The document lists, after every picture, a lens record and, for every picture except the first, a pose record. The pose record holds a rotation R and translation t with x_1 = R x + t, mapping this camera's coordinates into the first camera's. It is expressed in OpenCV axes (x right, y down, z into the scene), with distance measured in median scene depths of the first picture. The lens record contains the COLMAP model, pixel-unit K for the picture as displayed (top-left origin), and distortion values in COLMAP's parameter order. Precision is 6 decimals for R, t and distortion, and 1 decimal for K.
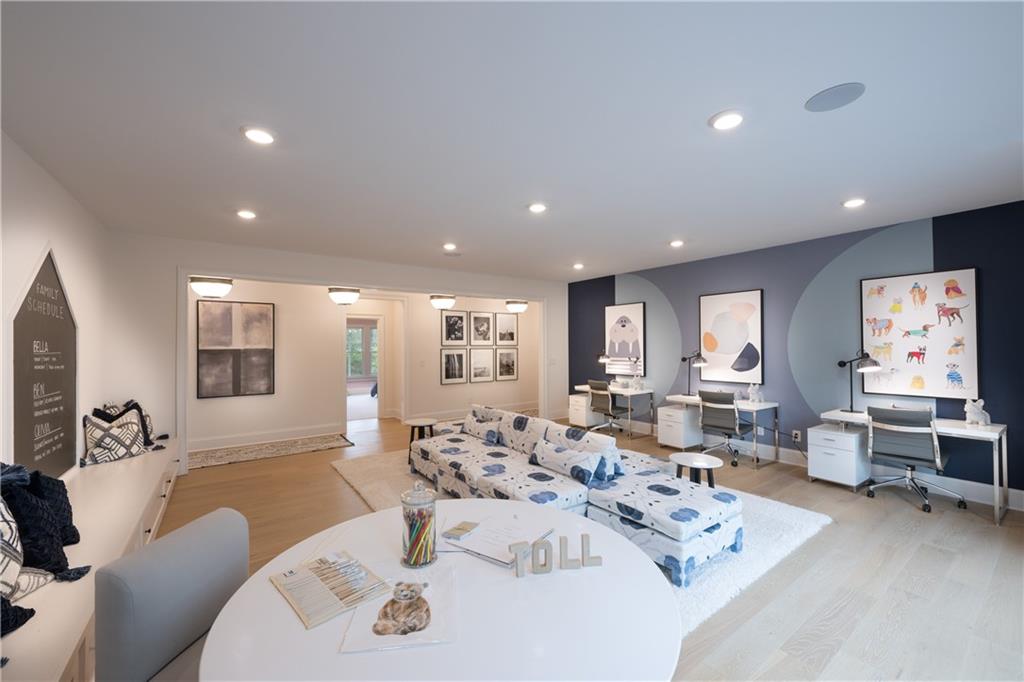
lens RADIAL K [[388.8, 0, 512.0], [0, 388.8, 341.0], [0, 0, 1]] dist [-0.000337, -0.000015]
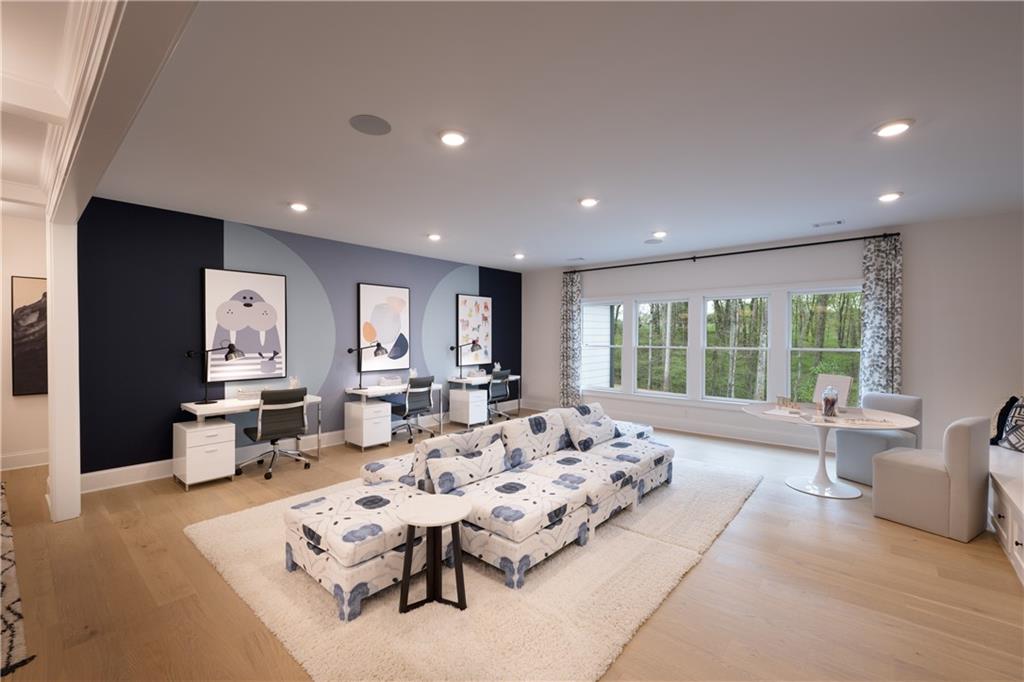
lens RADIAL K [[436.4, 0, 512.0], [0, 436.4, 341.0], [0, 0, 1]] dist [0.000575, 0.000026]
pose [[-0.226775, -0.008420, 0.973911, -0.586090], [-0.013959, 0.999888, 0.005394, 0.013026], [-0.973847, -0.012372, -0.226867, 0.807484]]
